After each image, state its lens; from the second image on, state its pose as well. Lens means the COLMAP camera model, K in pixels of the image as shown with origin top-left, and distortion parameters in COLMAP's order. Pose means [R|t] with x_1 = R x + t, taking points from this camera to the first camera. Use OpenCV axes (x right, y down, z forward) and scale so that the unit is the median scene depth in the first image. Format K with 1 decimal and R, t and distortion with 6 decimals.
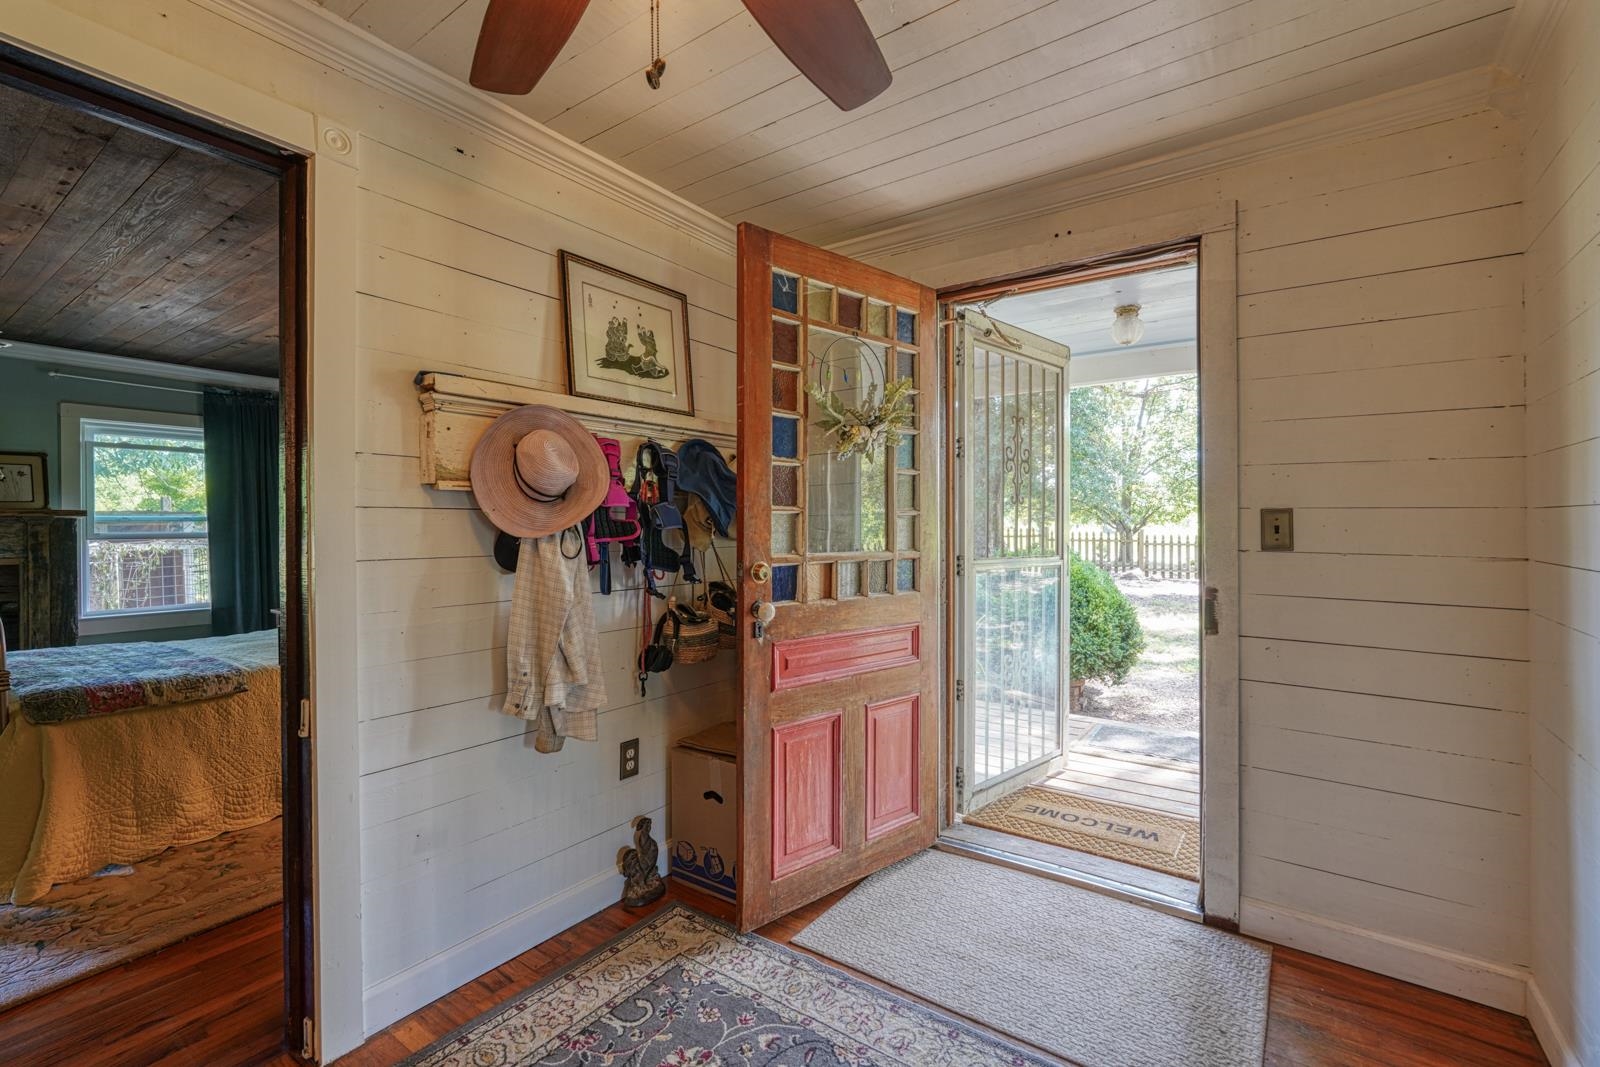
lens RADIAL K [[710.5, 0, 799.9], [0, 710.5, 533.7], [0, 0, 1]] dist [-0.003851, 0.002290]
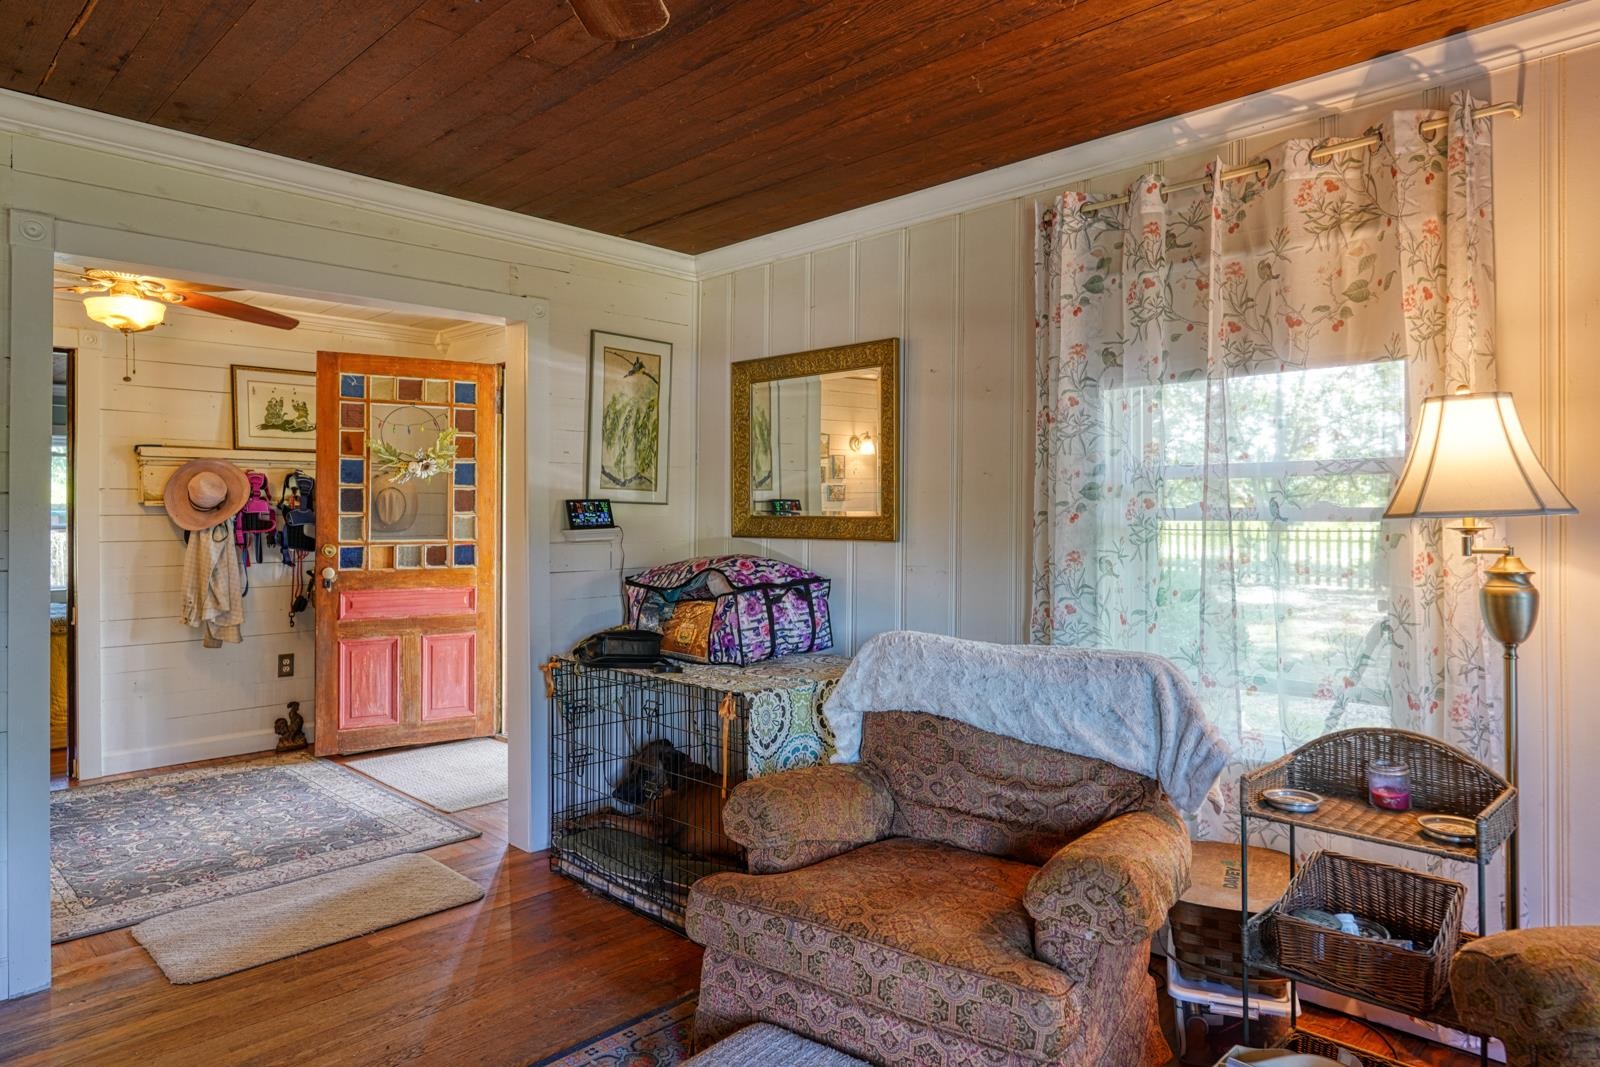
lens RADIAL K [[975.0, 0, 799.9], [0, 975.0, 525.4], [0, 0, 1]] dist [0.001655, -0.000178]
pose [[0.988005, 0.003408, -0.154382, 1.405093], [-0.003064, 0.999992, 0.002467, -0.016757], [0.154389, -0.001964, 0.988008, -1.144150]]
